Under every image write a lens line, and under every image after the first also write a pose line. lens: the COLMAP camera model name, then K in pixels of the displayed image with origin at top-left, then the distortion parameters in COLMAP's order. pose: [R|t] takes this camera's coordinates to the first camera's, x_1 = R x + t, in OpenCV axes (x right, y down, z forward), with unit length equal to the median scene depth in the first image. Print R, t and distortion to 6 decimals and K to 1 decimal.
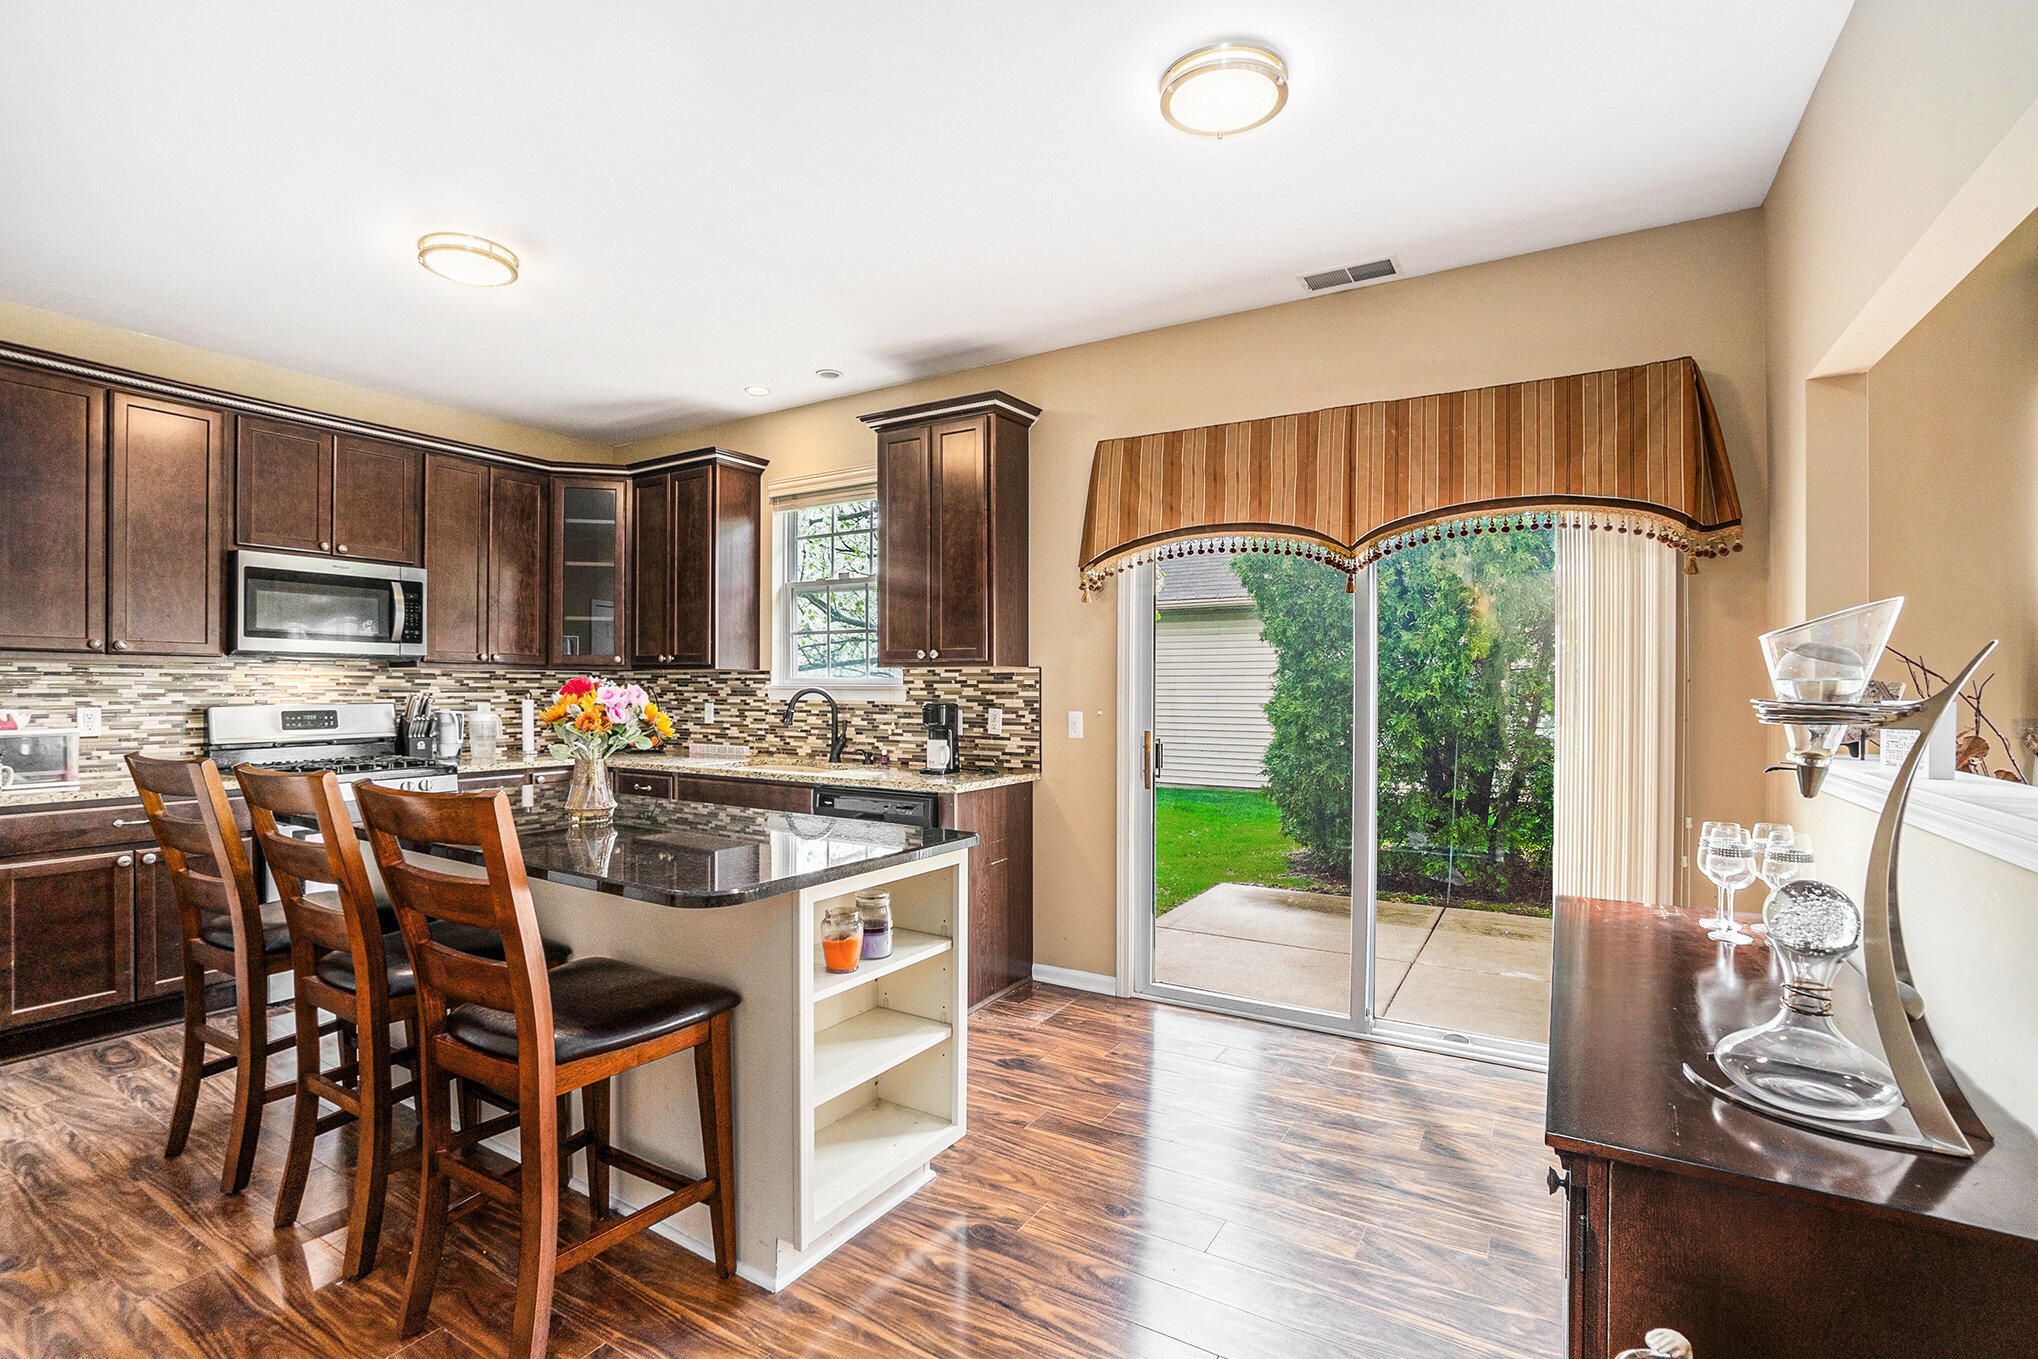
lens RADIAL K [[898.3, 0, 1003.8], [0, 898.3, 689.2], [0, 0, 1]] dist [-0.066406, 0.027712]
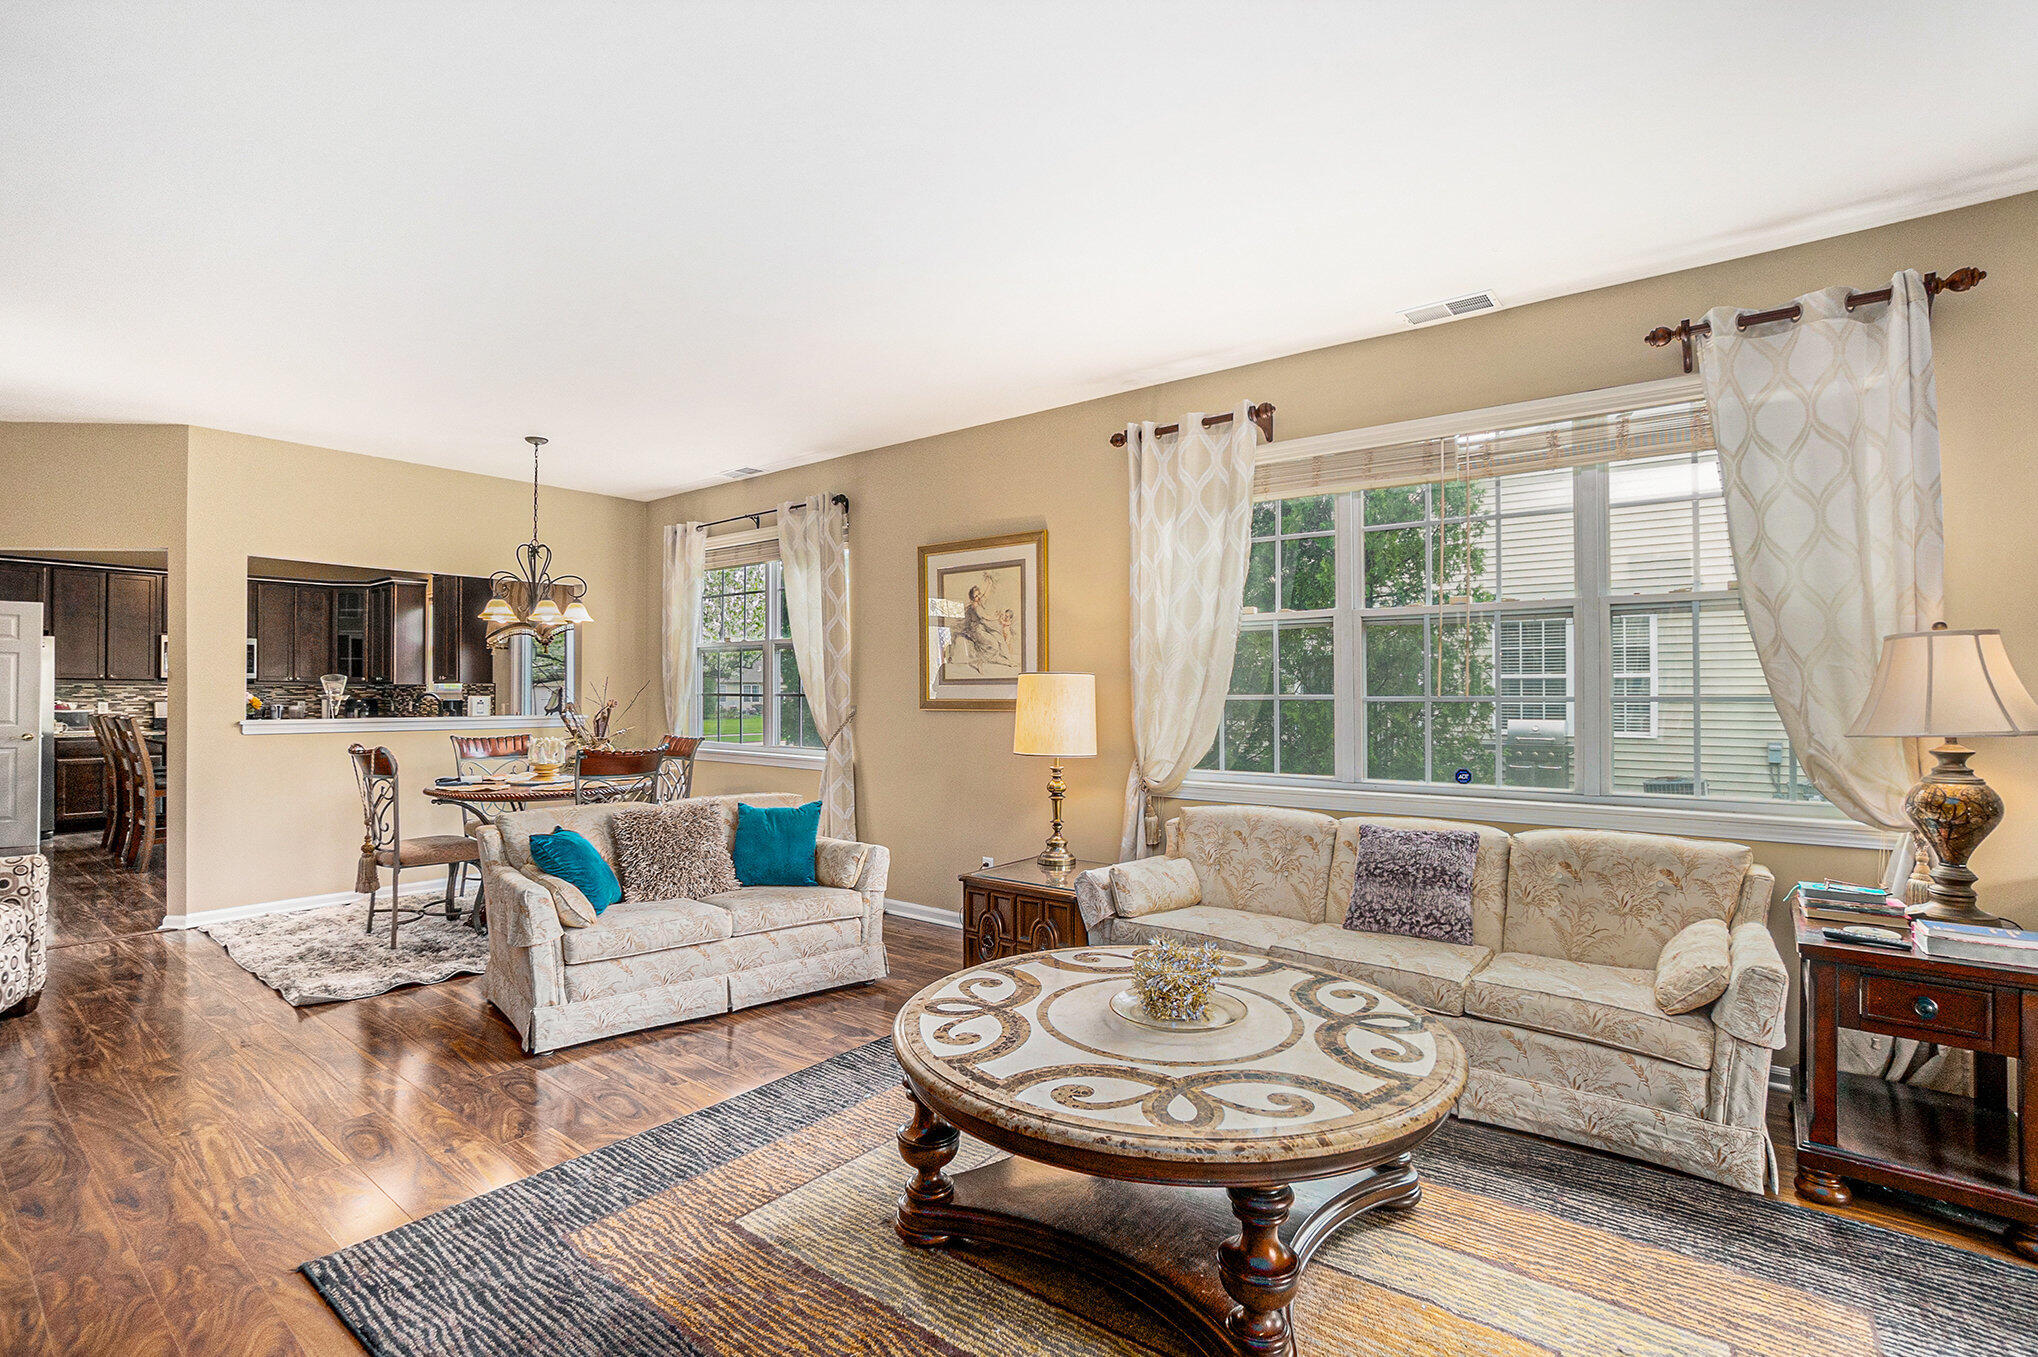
lens RADIAL K [[945.0, 0, 1013.6], [0, 945.0, 690.4], [0, 0, 1]] dist [-0.072236, 0.027836]
pose [[0.993630, -0.001530, -0.112685, 1.508532], [0.000819, 0.999979, -0.006362, 0.006273], [0.112692, 0.006229, 0.993610, -1.049409]]
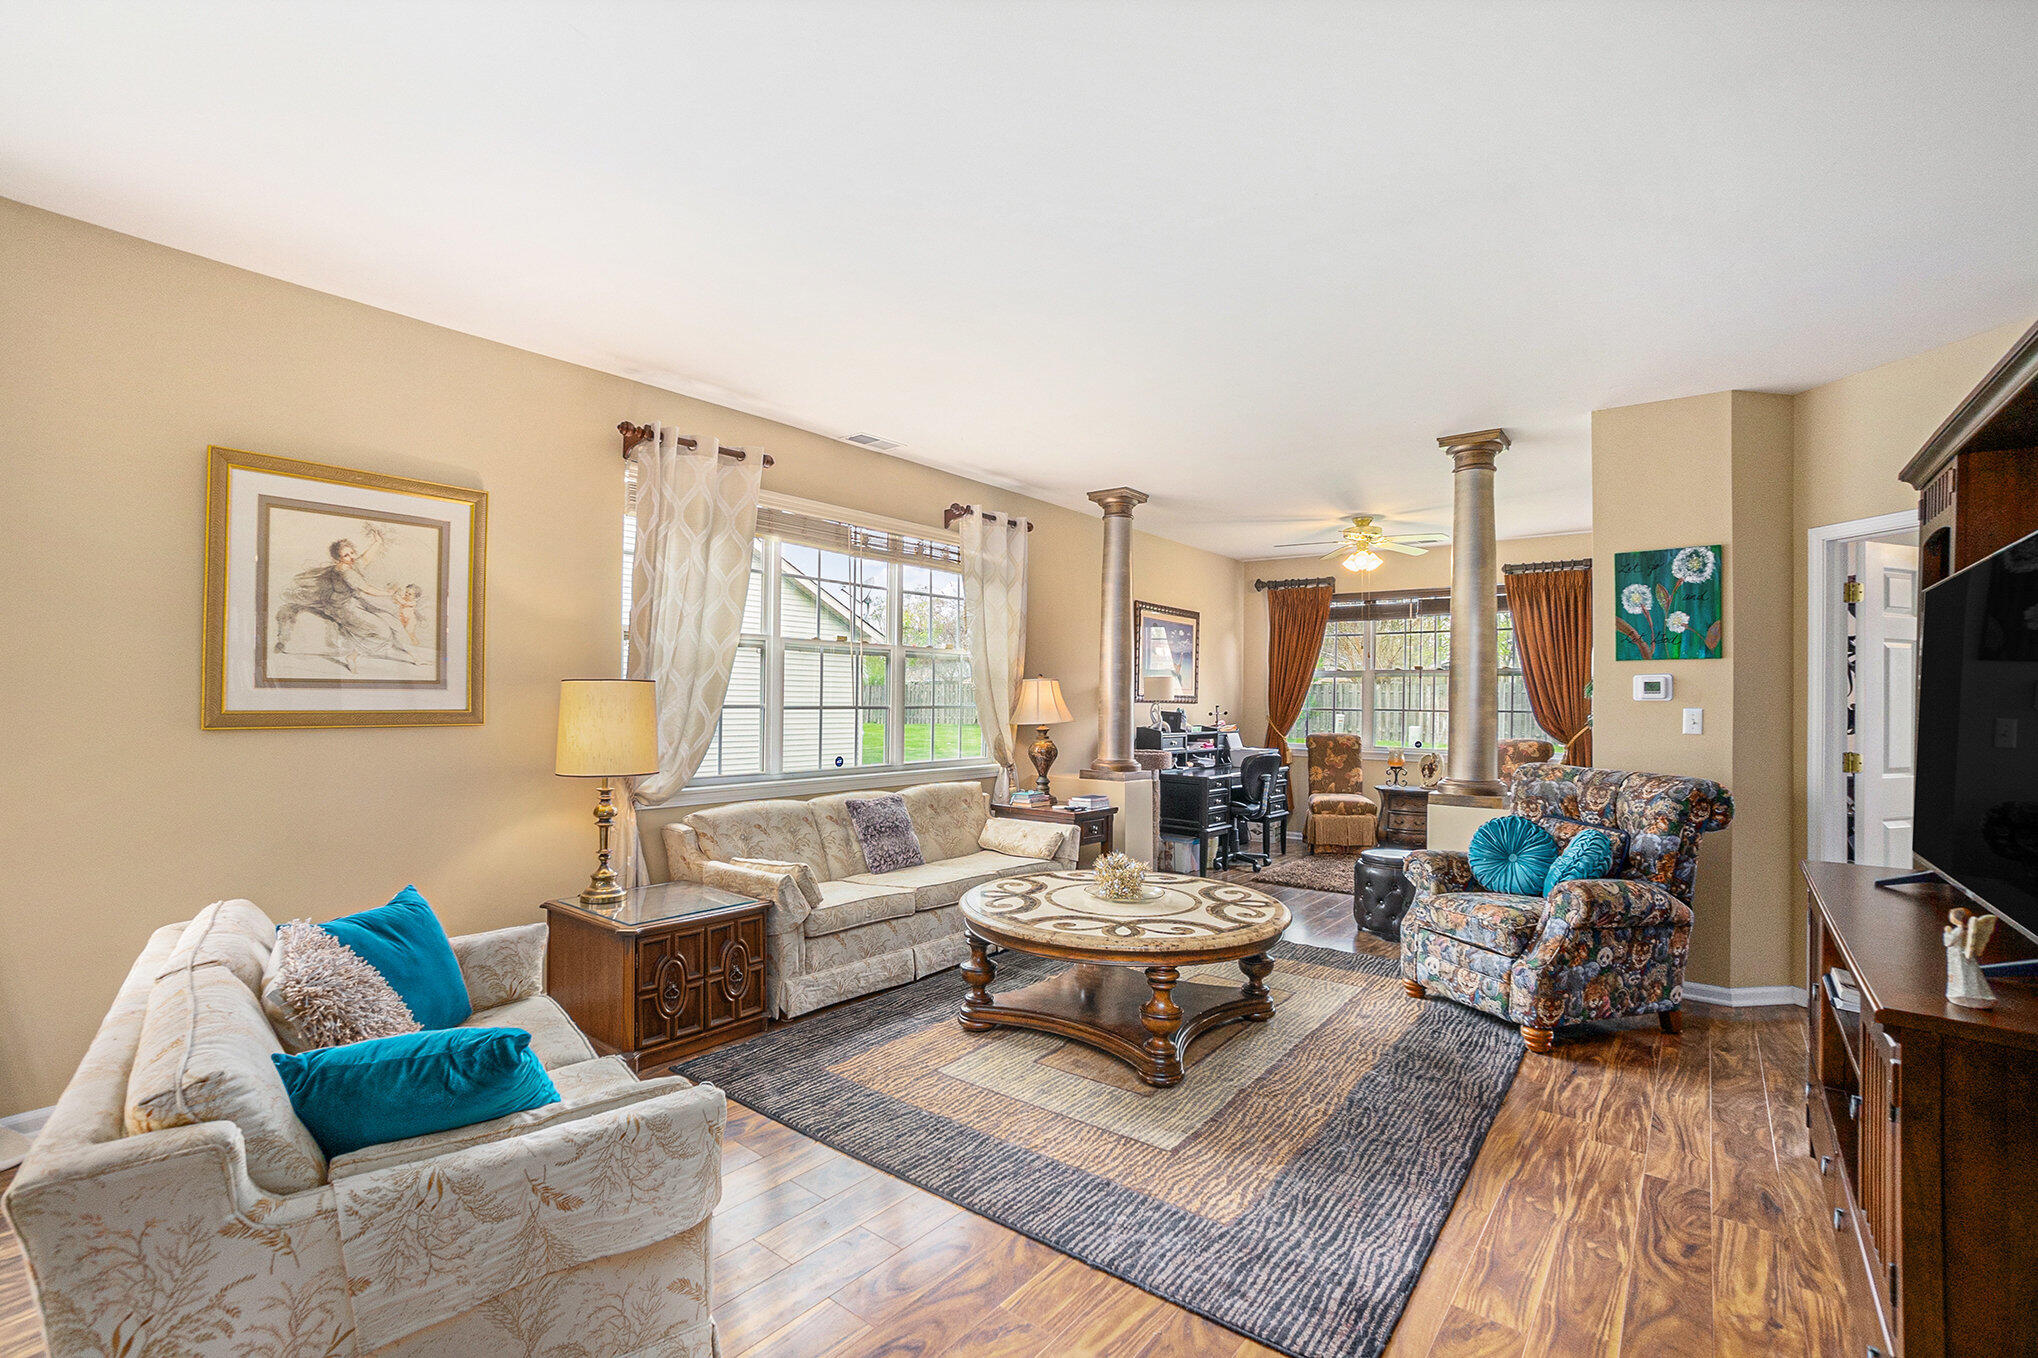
lens RADIAL K [[898.3, 0, 1003.8], [0, 898.3, 688.7], [0, 0, 1]] dist [-0.066406, 0.027712]
pose [[0.132660, 0.011799, 0.991091, 0.608653], [-0.005027, 0.999924, -0.011231, -0.003570], [-0.991149, -0.003493, 0.132709, -0.468527]]
